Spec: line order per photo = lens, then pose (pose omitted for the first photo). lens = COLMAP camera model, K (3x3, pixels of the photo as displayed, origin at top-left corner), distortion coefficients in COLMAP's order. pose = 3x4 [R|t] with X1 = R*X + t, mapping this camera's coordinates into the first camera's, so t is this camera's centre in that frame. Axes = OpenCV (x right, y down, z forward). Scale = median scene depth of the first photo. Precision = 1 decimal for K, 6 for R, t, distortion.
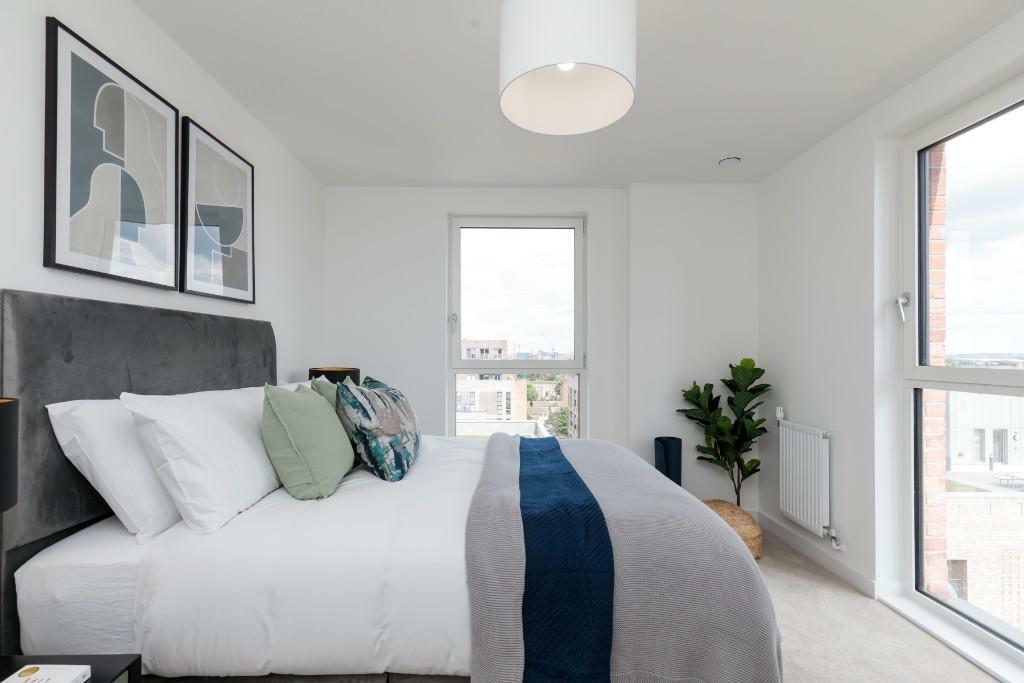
lens RADIAL K [[471.7, 0, 512.0], [0, 471.7, 341.5], [0, 0, 1]] dist [0.003129, 0.000171]
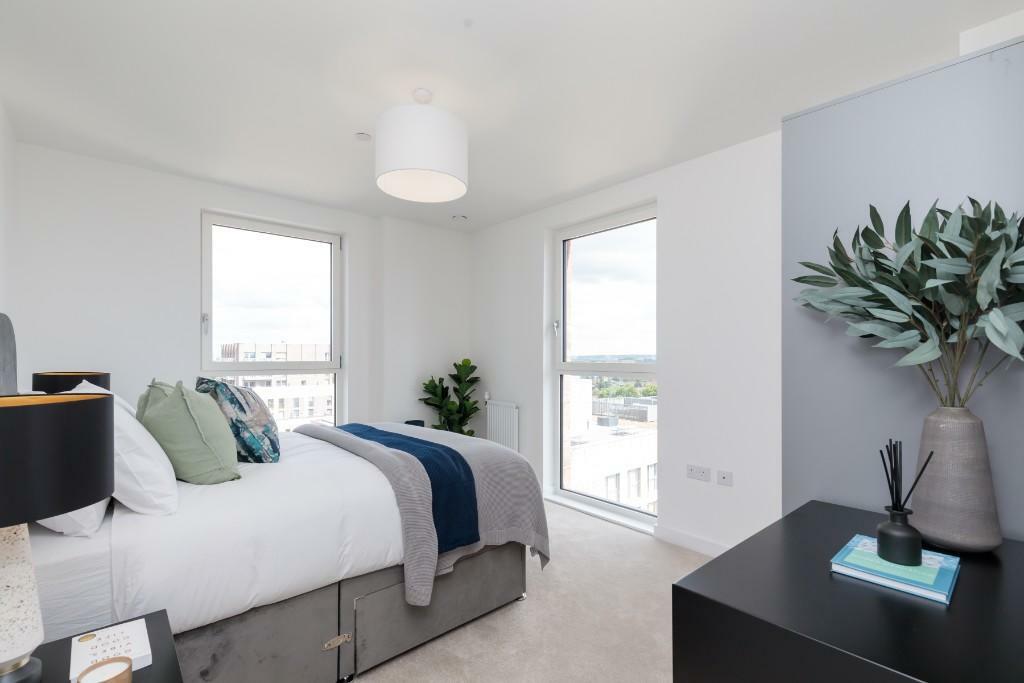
lens RADIAL K [[469.9, 0, 512.2], [0, 469.9, 342.7], [0, 0, 1]] dist [-0.001096, -0.000395]
pose [[0.759457, 0.016782, 0.650341, -0.398625], [-0.014055, 0.999857, -0.009387, -0.001228], [-0.650406, -0.002012, 0.759584, -0.197602]]
